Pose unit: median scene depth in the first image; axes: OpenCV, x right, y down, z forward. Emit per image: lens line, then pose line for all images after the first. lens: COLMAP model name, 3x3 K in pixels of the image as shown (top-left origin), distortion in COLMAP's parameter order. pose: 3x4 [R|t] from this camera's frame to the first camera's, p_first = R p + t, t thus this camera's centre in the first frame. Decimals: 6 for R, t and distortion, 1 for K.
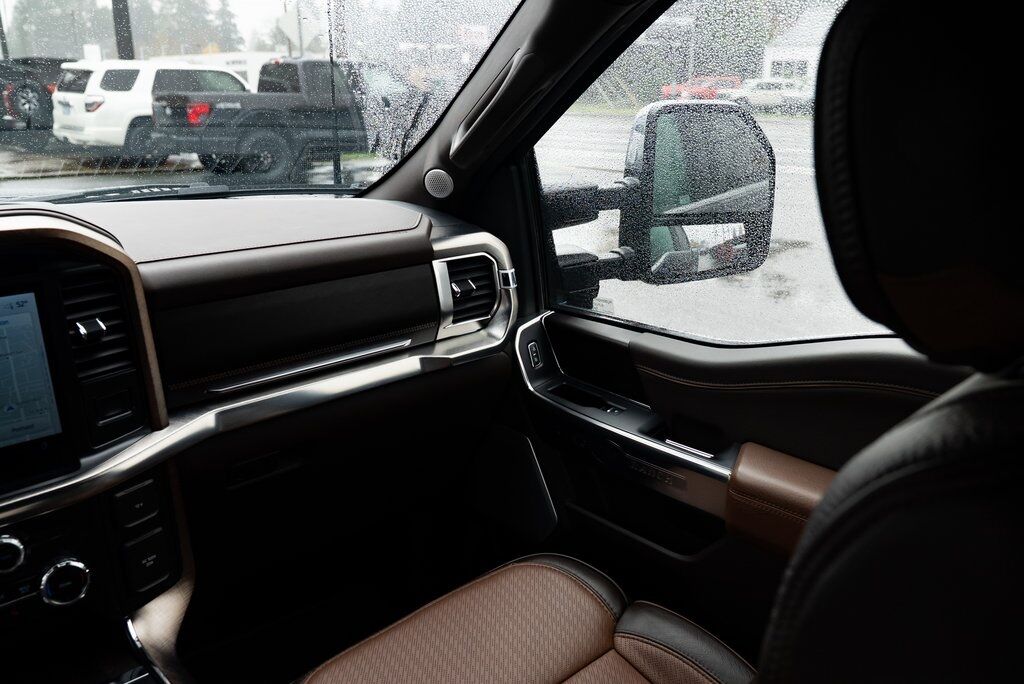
lens RADIAL K [[826.4, 0, 508.1], [0, 826.4, 339.8], [0, 0, 1]] dist [-0.025670, 0.026745]
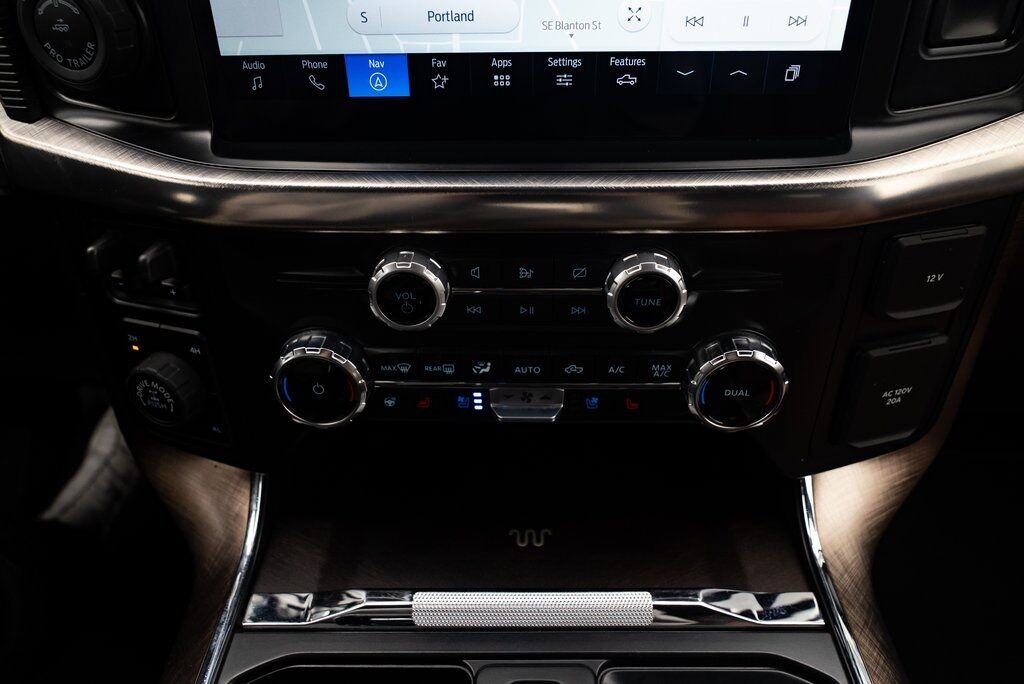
lens RADIAL K [[700.3, 0, 515.9], [0, 700.3, 341.8], [0, 0, 1]] dist [-0.022328, 0.012370]
pose [[0.716346, 0.411214, -0.563695, -0.284858], [-0.188773, 0.891970, 0.410797, 0.091446], [0.671724, -0.187862, 0.716585, 0.436571]]
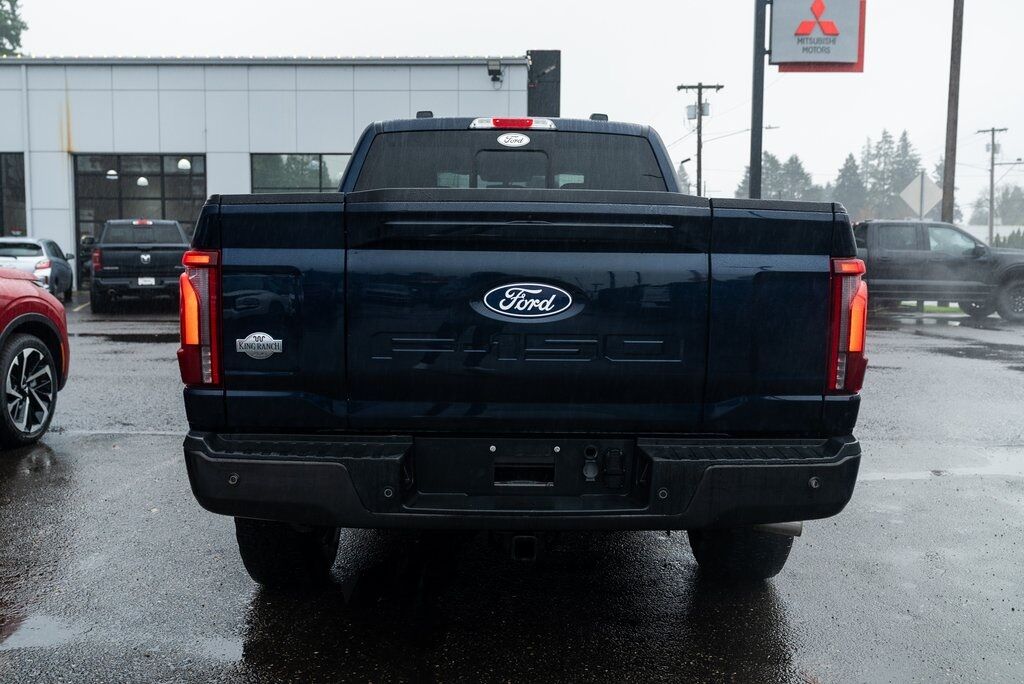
lens RADIAL K [[934.9, 0, 515.8], [0, 934.9, 346.4], [0, 0, 1]] dist [0.004843, 0.000000]
pose [[0.736702, 0.064415, -0.673142, 4.452357], [-0.204635, 0.970015, -0.131134, 1.823006], [0.644511, 0.234355, 0.727794, -4.298117]]
